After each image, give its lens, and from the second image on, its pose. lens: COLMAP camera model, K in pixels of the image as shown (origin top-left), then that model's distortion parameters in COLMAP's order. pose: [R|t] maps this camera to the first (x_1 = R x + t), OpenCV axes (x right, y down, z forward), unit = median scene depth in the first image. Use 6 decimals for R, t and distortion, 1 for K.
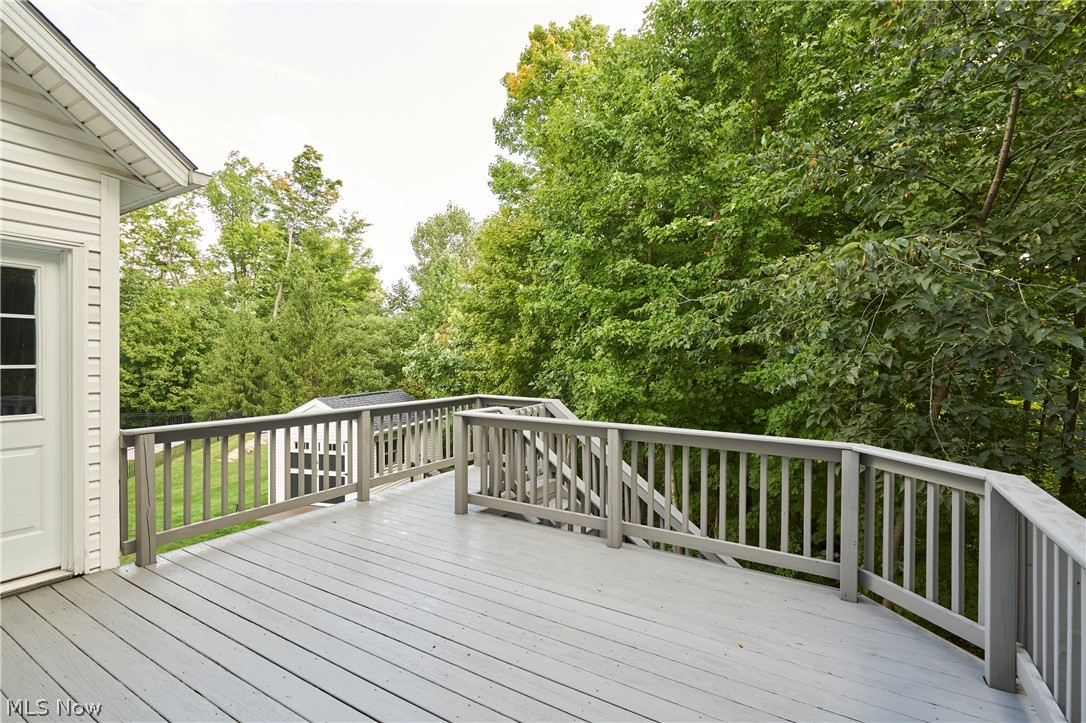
lens RADIAL K [[508.0, 0, 544.6], [0, 508.0, 358.4], [0, 0, 1]] dist [0.001784, 0.000023]
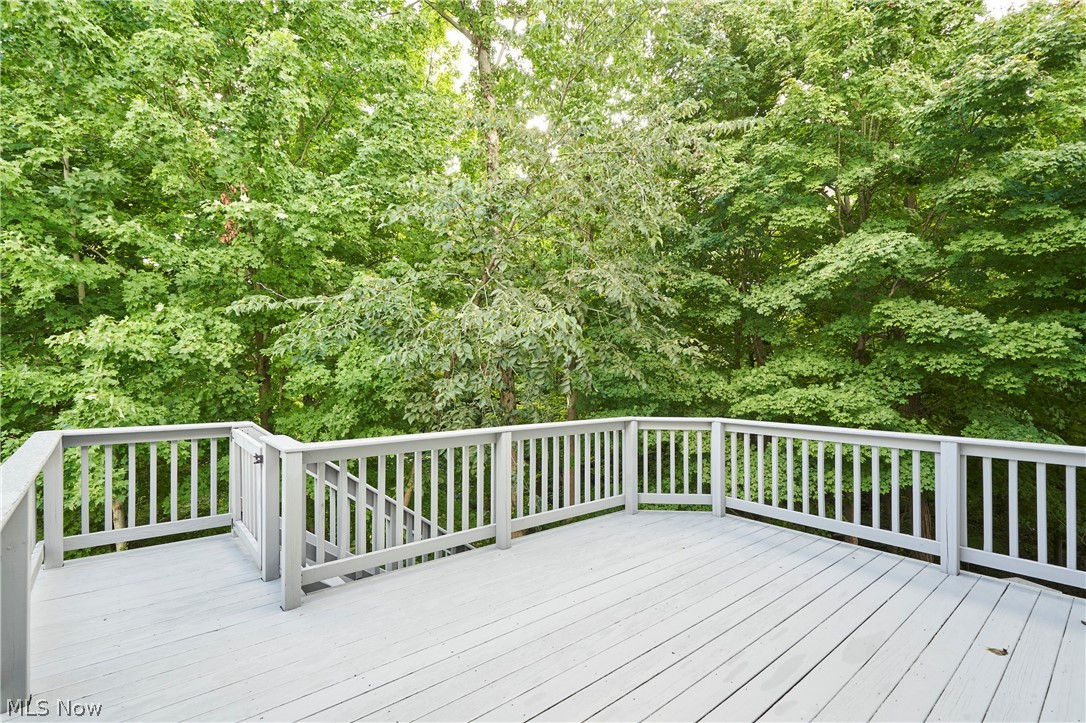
lens RADIAL K [[508.0, 0, 544.8], [0, 508.0, 365.2], [0, 0, 1]] dist [0.001784, 0.000023]
pose [[0.312985, 0.007856, 0.949726, -1.065067], [0.011787, 0.999857, -0.012155, 0.028672], [-0.949685, 0.014999, 0.312847, 0.812138]]
